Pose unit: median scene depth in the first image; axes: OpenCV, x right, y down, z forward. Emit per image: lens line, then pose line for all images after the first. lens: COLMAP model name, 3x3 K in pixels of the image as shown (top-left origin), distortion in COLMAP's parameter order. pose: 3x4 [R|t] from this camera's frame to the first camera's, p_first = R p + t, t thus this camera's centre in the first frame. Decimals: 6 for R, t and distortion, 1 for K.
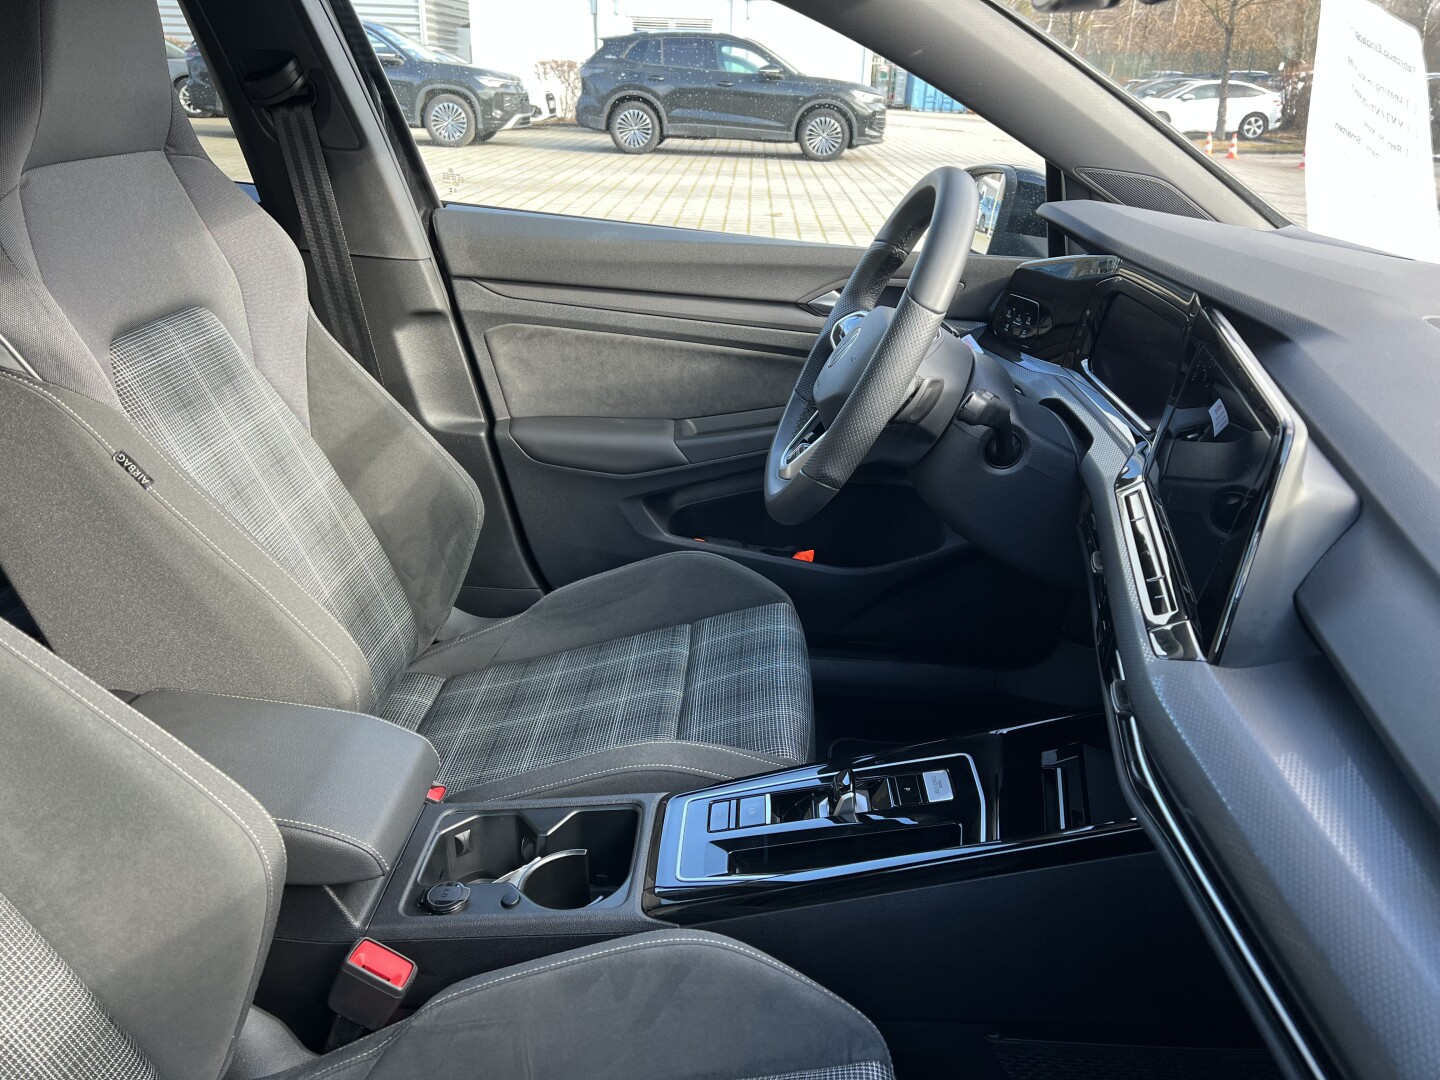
lens RADIAL K [[1077.7, 0, 733.5], [0, 1077.7, 549.2], [0, 0, 1]] dist [0.055463, -0.073821]
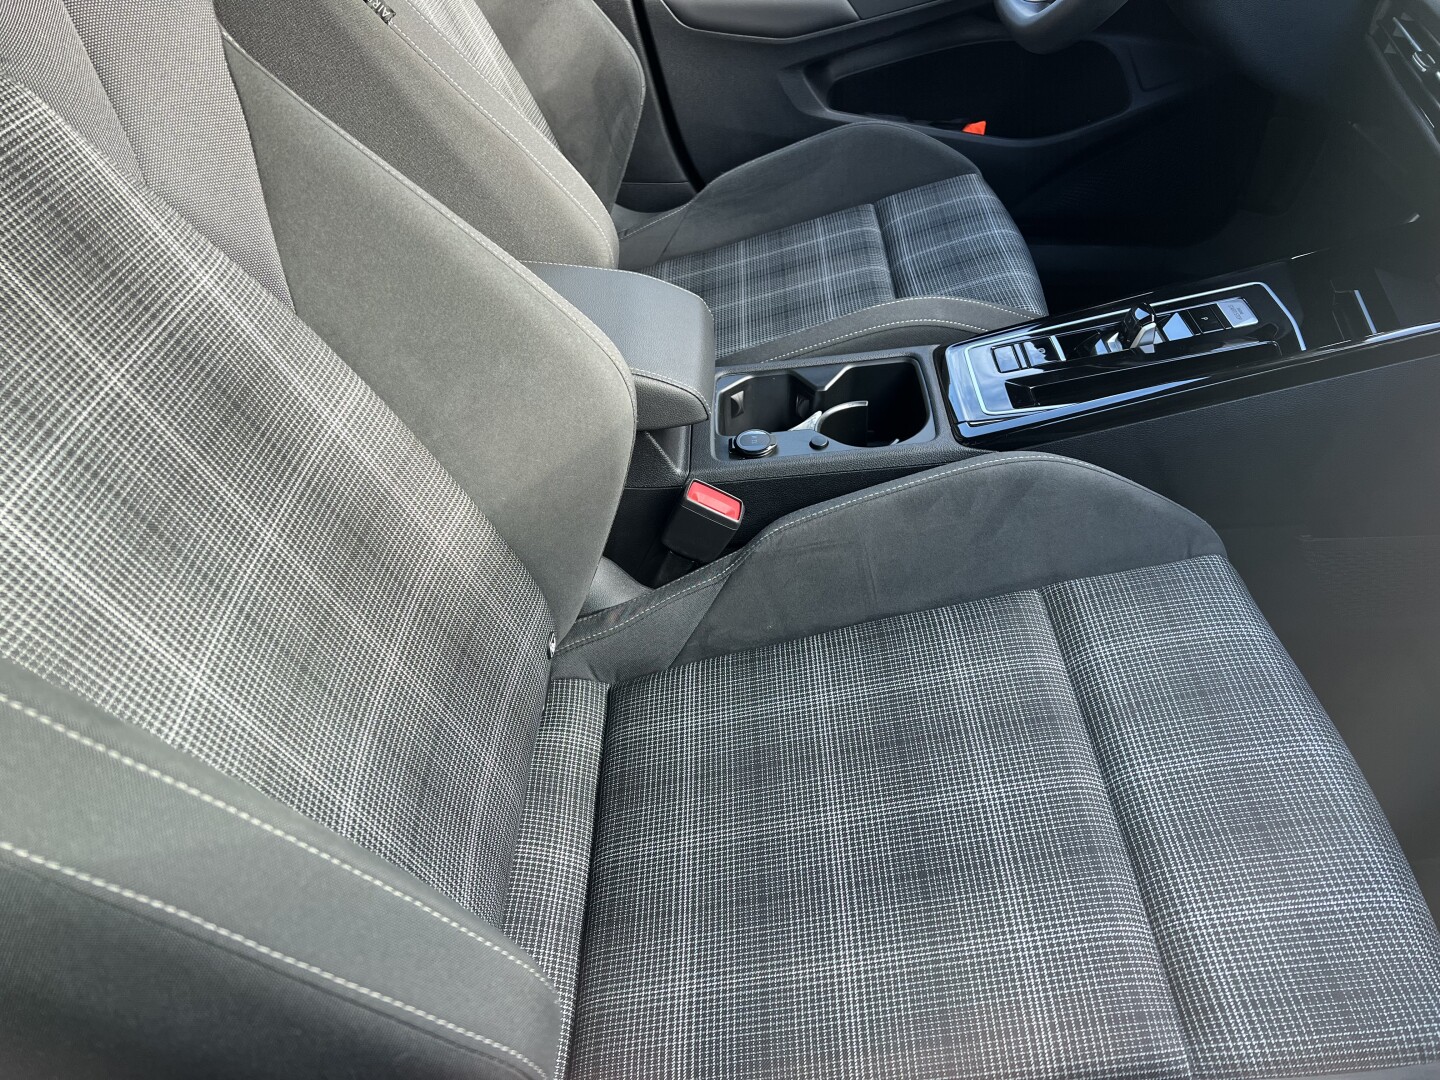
lens RADIAL K [[1077.7, 0, 727.6], [0, 1077.7, 550.2], [0, 0, 1]] dist [0.055463, -0.073821]
pose [[0.998812, -0.048525, -0.004388, -0.180130], [0.047585, 0.952171, 0.301837, 0.067276], [-0.010469, -0.301688, 0.953349, 0.000261]]
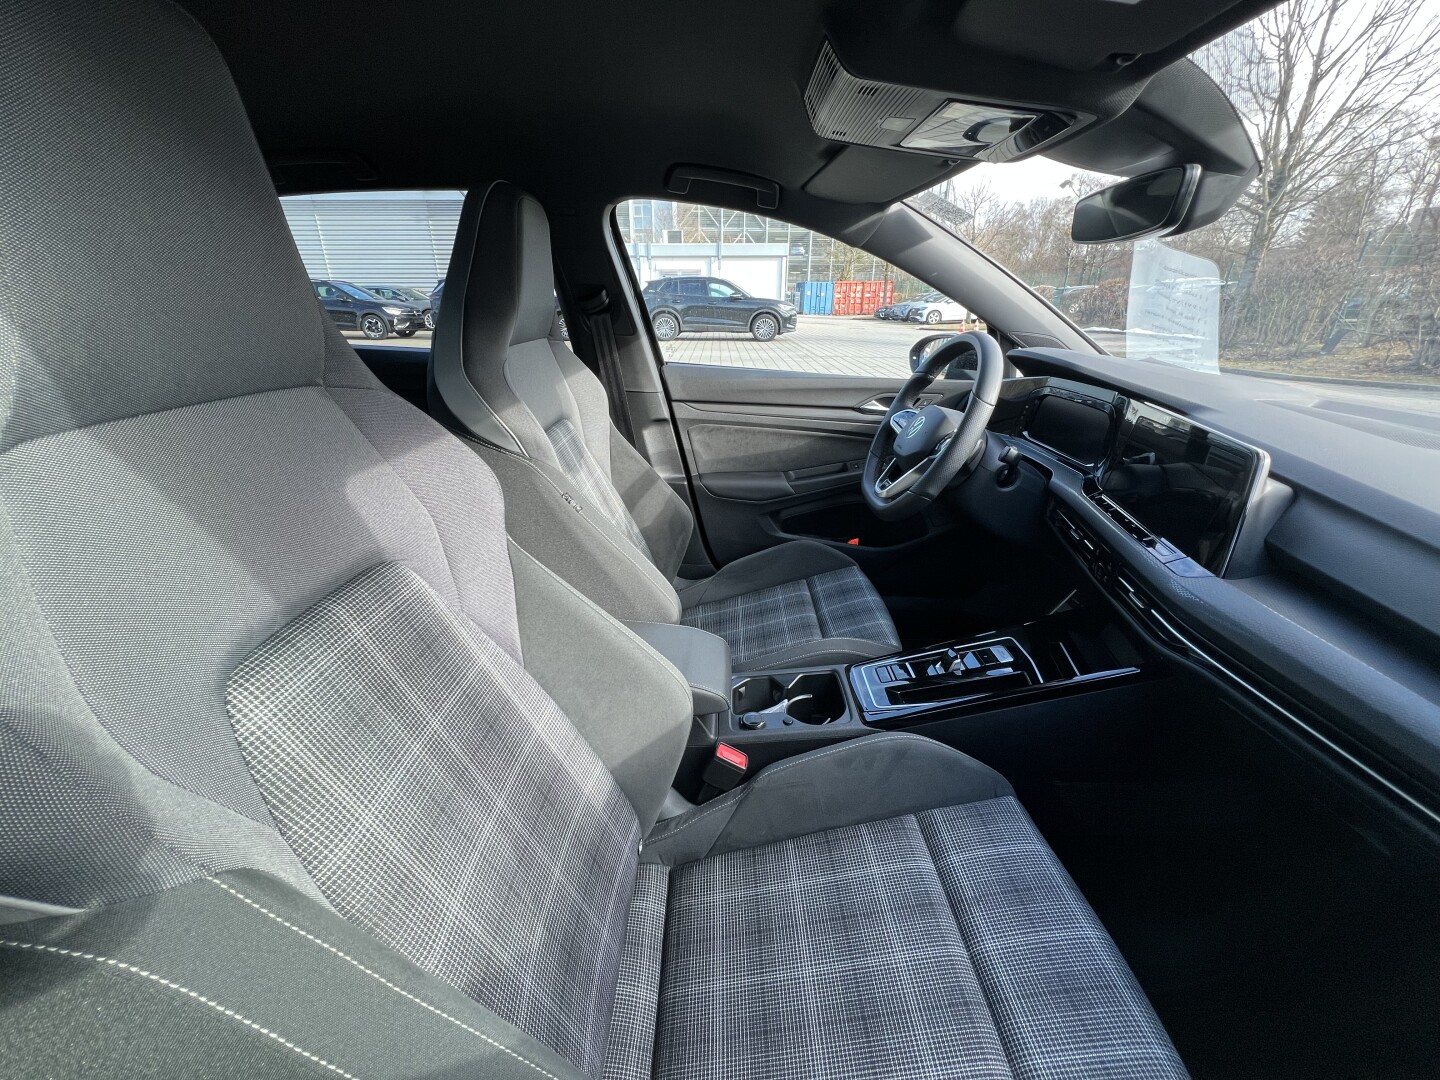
lens RADIAL K [[571.4, 0, 716.2], [0, 571.4, 546.5], [0, 0, 1]] dist [-0.003570, -0.000351]
pose [[0.999414, -0.034128, 0.002517, -0.199100], [0.034134, 0.999414, -0.002474, 0.009710], [-0.002431, 0.002559, 0.999994, -0.000604]]
